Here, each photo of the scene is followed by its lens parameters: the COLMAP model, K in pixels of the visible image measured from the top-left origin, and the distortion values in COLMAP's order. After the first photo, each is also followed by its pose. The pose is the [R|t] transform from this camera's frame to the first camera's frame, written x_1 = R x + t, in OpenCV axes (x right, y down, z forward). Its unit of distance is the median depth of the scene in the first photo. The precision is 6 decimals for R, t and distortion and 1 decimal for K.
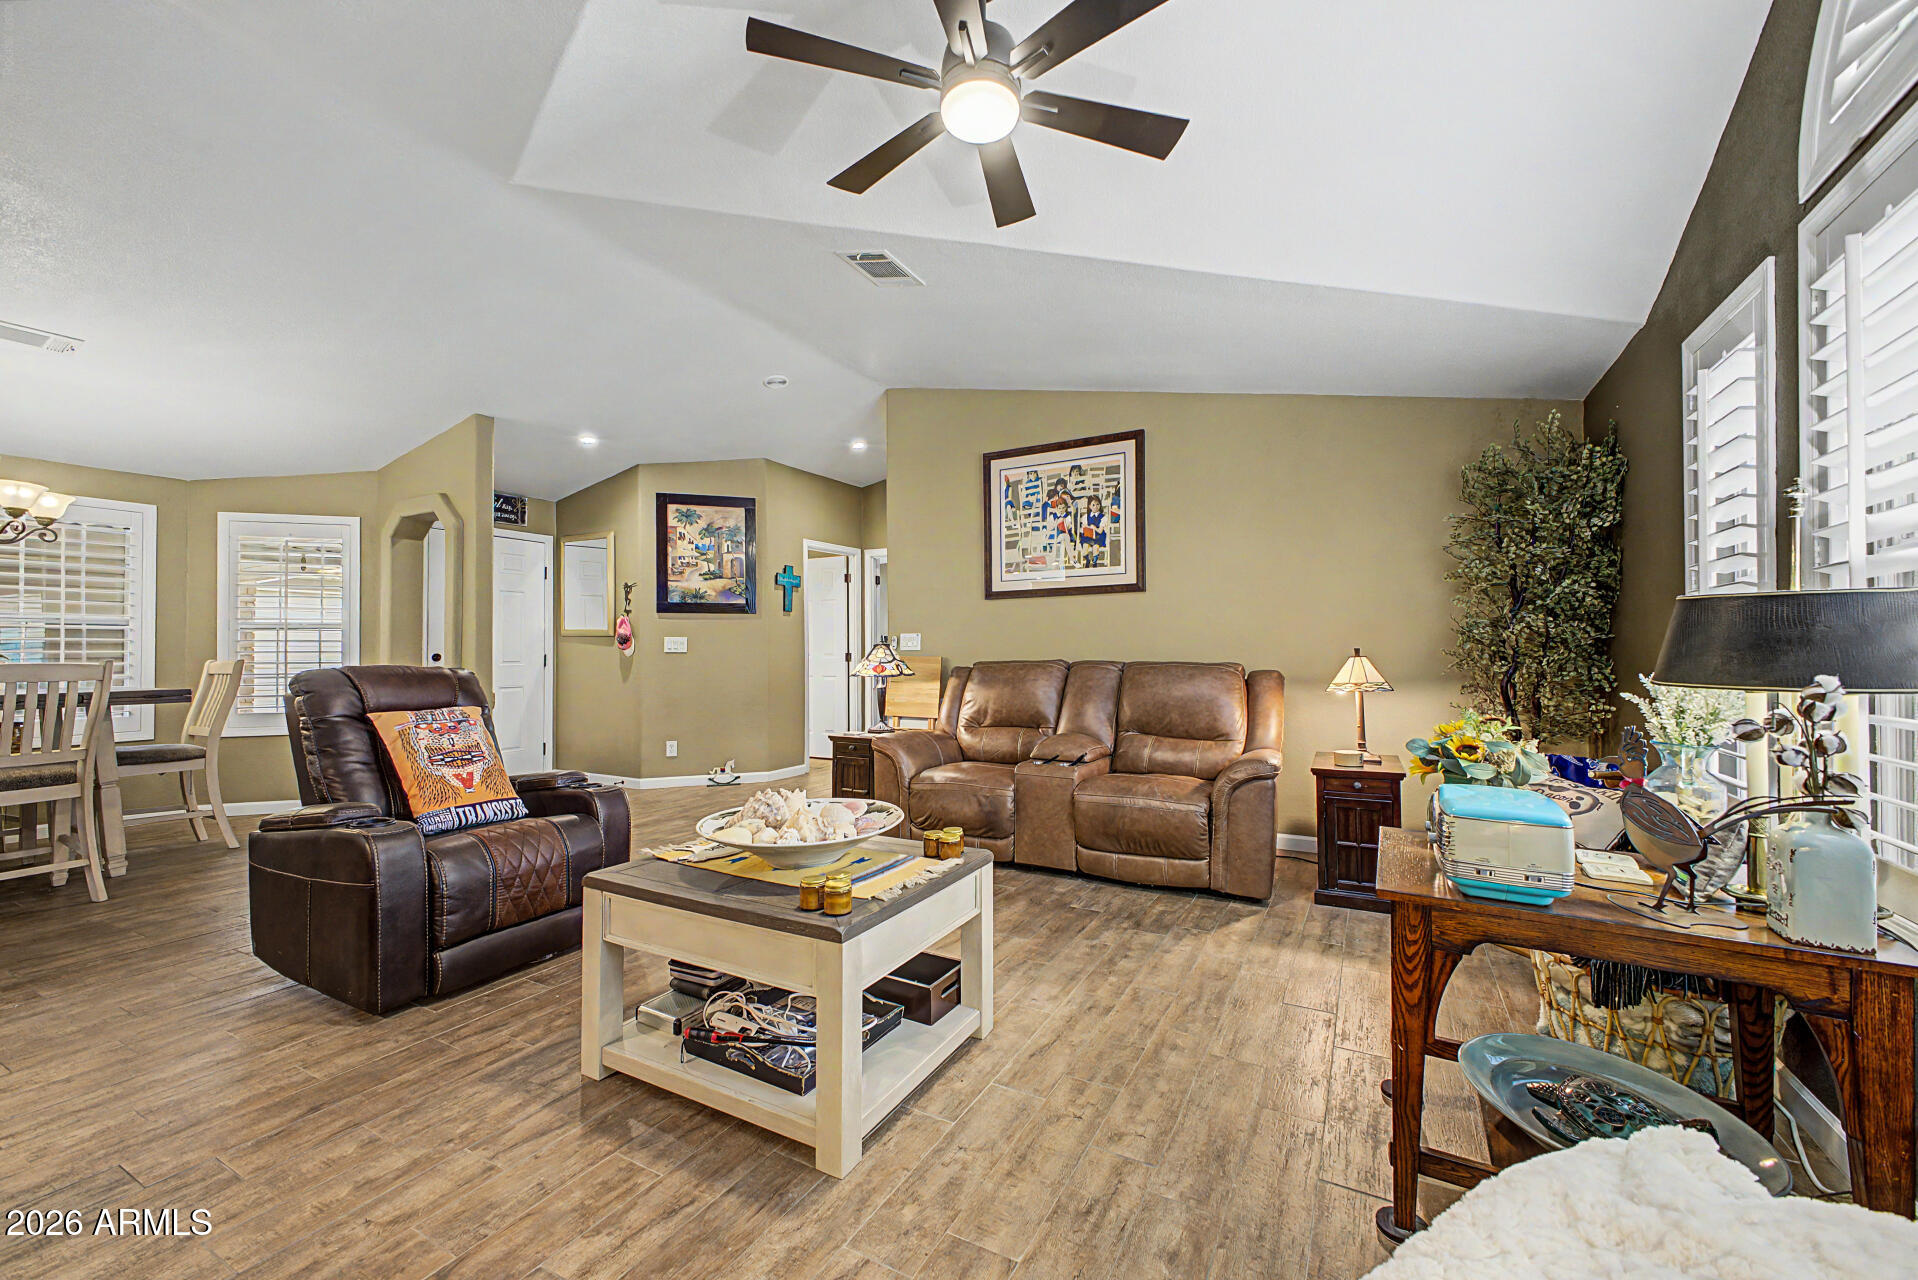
lens RADIAL K [[755.2, 0, 970.5], [0, 755.2, 641.6], [0, 0, 1]] dist [0.017080, -0.000544]
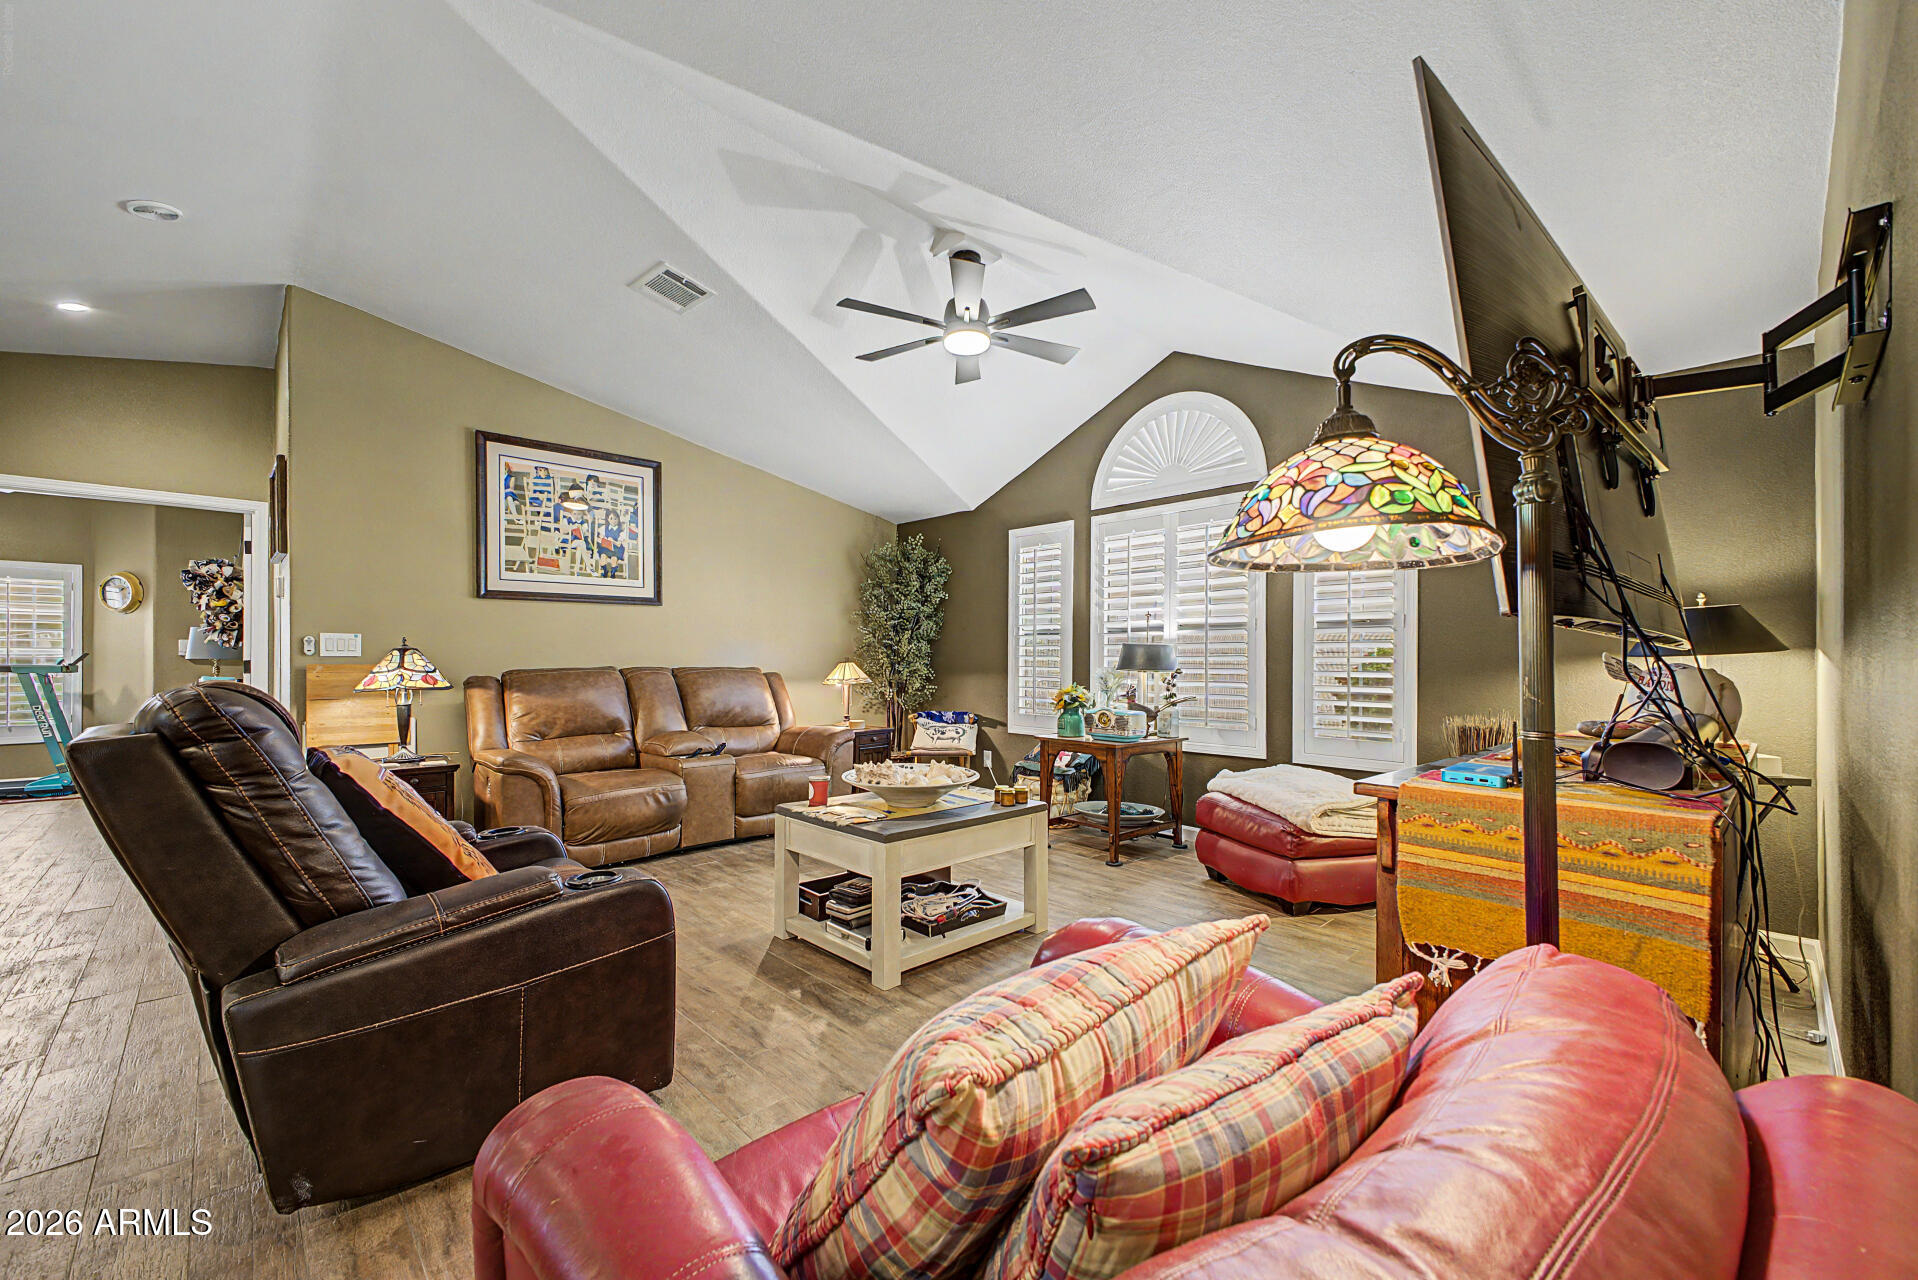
lens RADIAL K [[771.1, 0, 968.1], [0, 771.1, 652.6], [0, 0, 1]] dist [0.014740, -0.000388]
pose [[0.296028, 0.011017, 0.955116, -0.689172], [-0.013389, 0.999883, -0.007383, 0.006218], [-0.955085, -0.010603, 0.296141, 0.201657]]
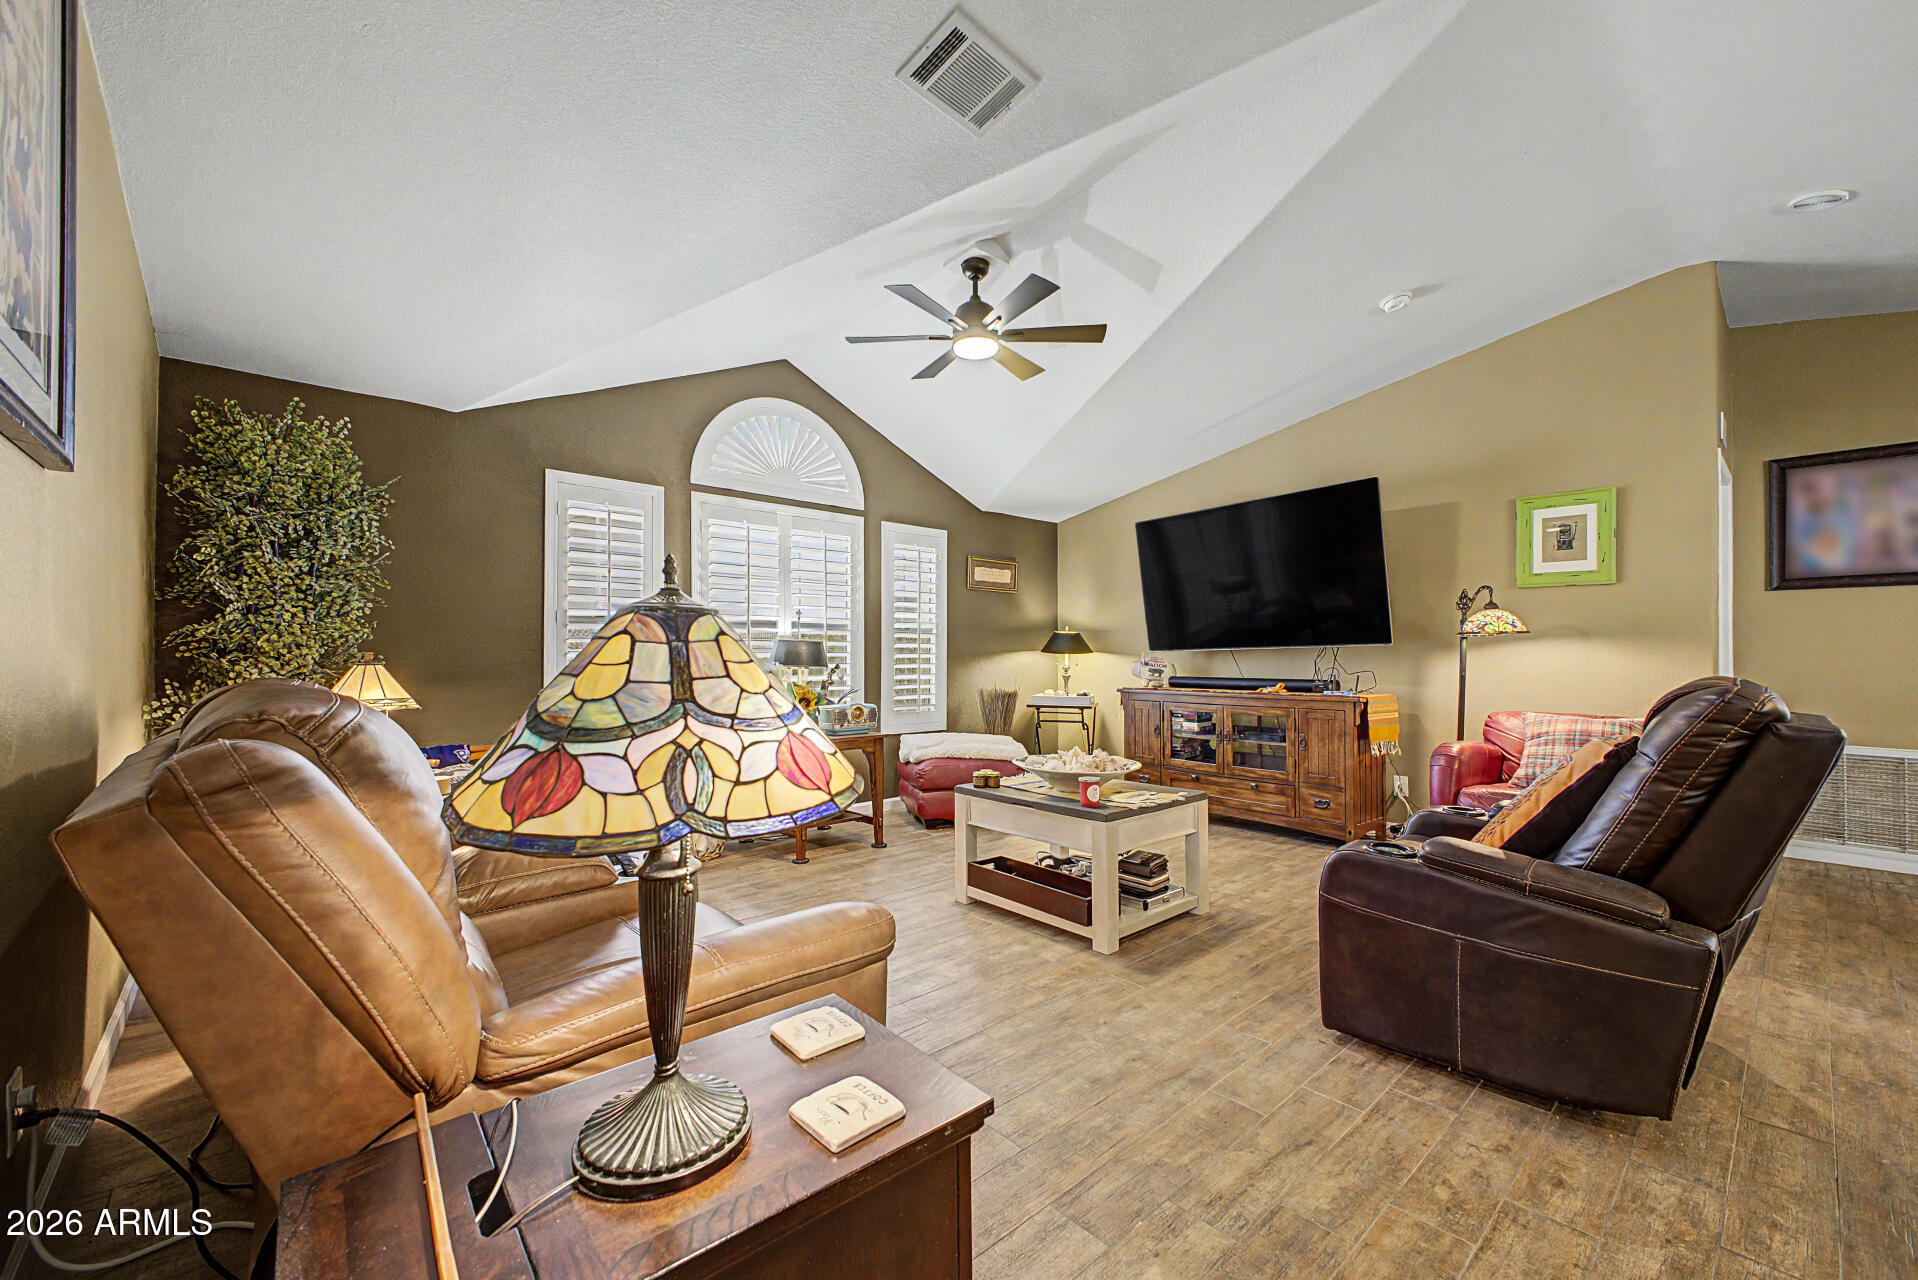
lens RADIAL K [[755.2, 0, 960.7], [0, 755.2, 650.0], [0, 0, 1]] dist [0.017080, -0.000544]
pose [[-0.945899, 0.005169, 0.324419, -0.216793], [-0.001334, 0.999803, -0.019819, 0.015839], [-0.324457, -0.019180, -0.945706, 1.109144]]
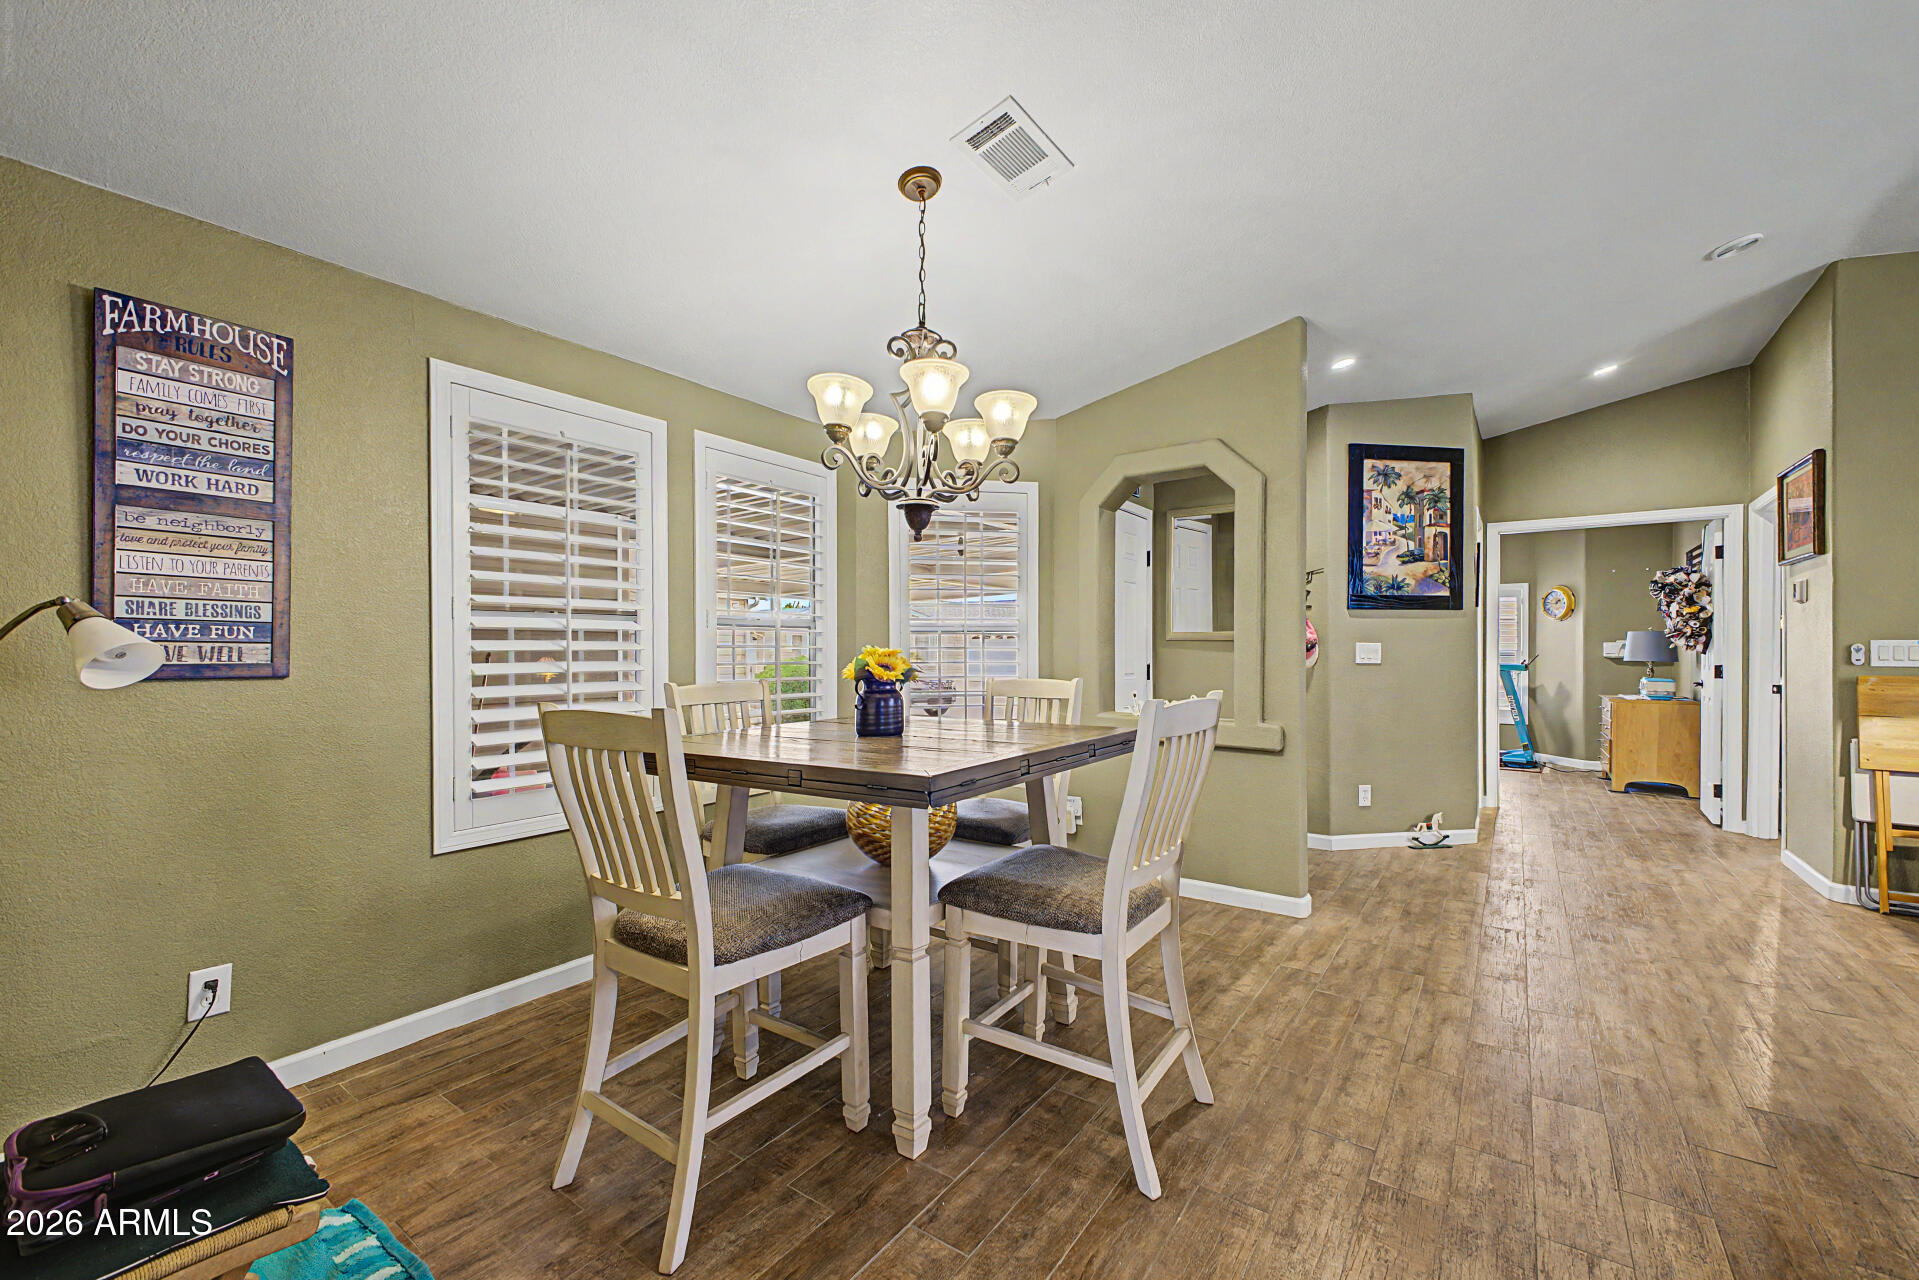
lens RADIAL K [[771.5, 0, 957.4], [0, 771.5, 655.6], [0, 0, 1]] dist [0.014740, -0.000388]
pose [[0.990951, 0.006932, -0.134045, -0.852461], [-0.004484, 0.999818, 0.018556, -0.006693], [0.134150, -0.017787, 0.990801, 0.260985]]
